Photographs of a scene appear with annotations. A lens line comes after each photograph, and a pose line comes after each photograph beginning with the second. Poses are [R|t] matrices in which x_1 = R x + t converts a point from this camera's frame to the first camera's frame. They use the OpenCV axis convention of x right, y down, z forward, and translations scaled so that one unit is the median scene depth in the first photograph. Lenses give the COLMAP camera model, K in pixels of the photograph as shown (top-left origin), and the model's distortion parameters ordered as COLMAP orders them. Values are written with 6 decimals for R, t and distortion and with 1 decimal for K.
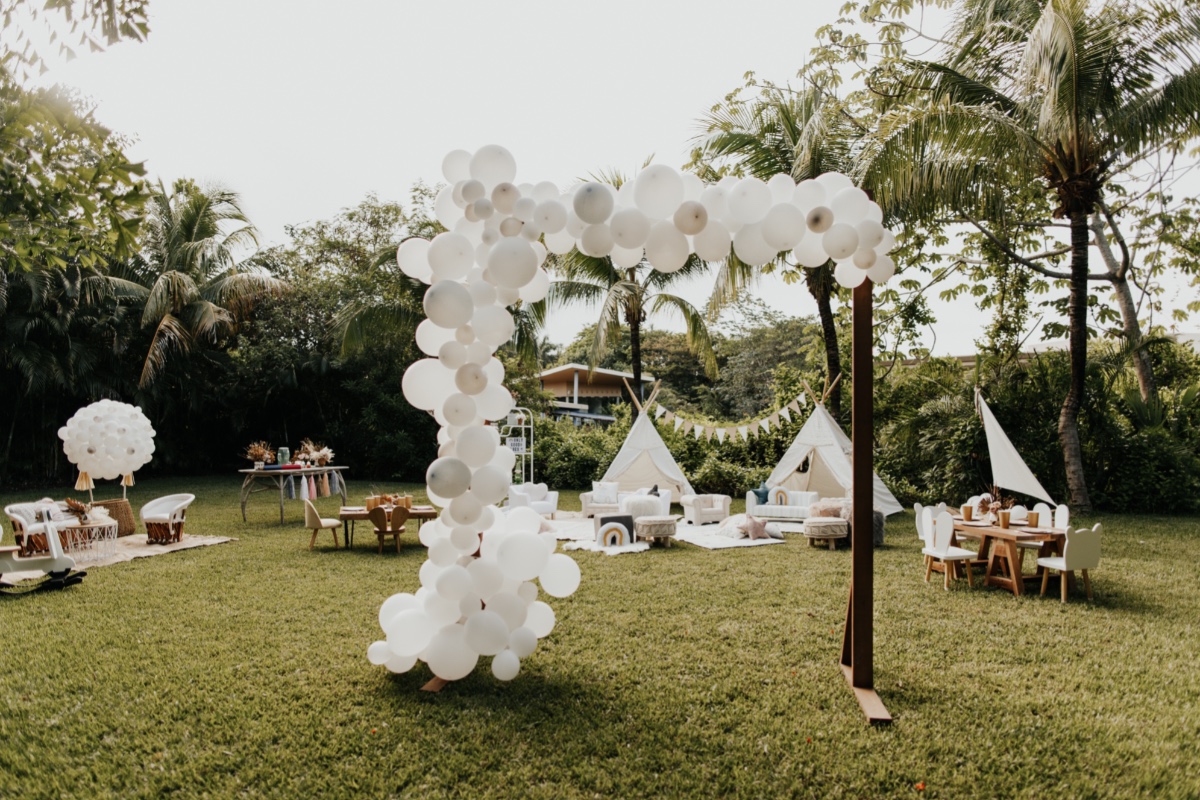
lens RADIAL K [[1142.2, 0, 600.0], [0, 1142.2, 401.0], [0, 0, 1]] dist [0.009619, 0.000000]
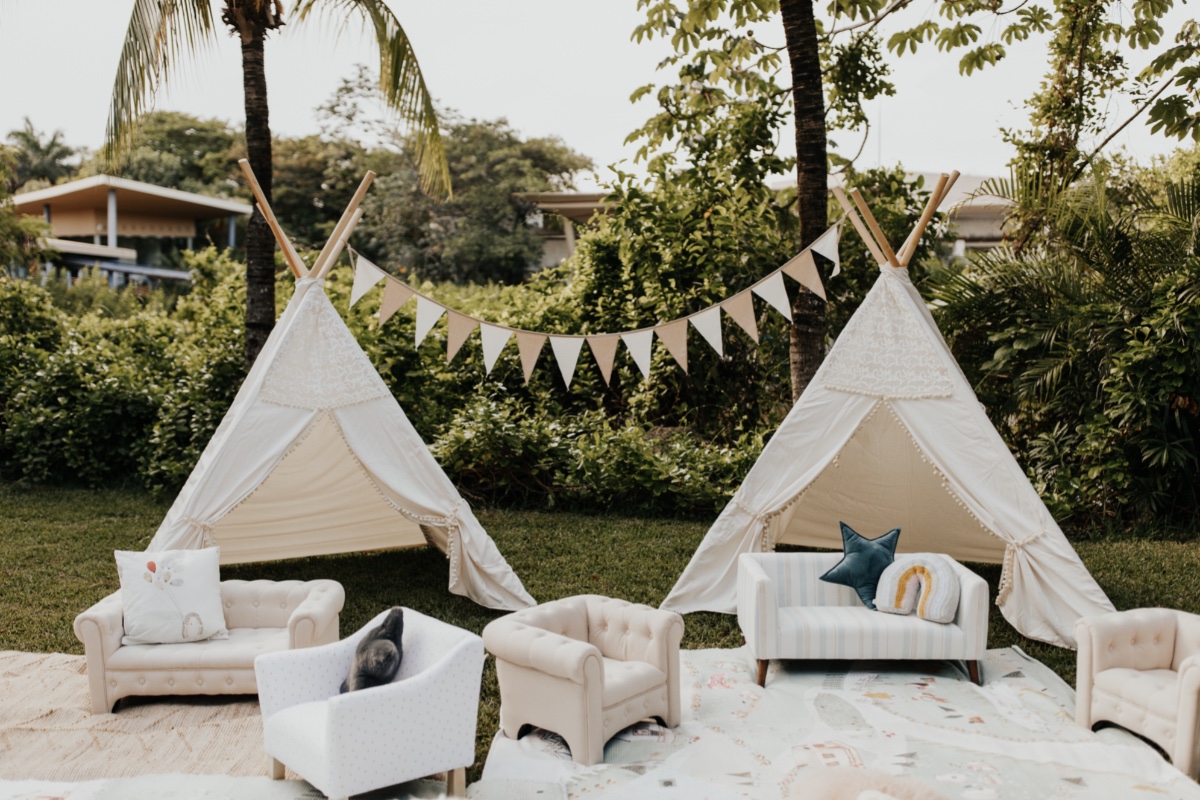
lens RADIAL K [[1142.2, 0, 600.7], [0, 1142.2, 399.5], [0, 0, 1]] dist [0.009619, 0.000000]
pose [[0.933729, -0.027449, 0.356927, 0.000448], [-0.019183, 0.991787, 0.126456, 0.000612], [-0.357467, -0.124923, 0.925533, 0.387114]]
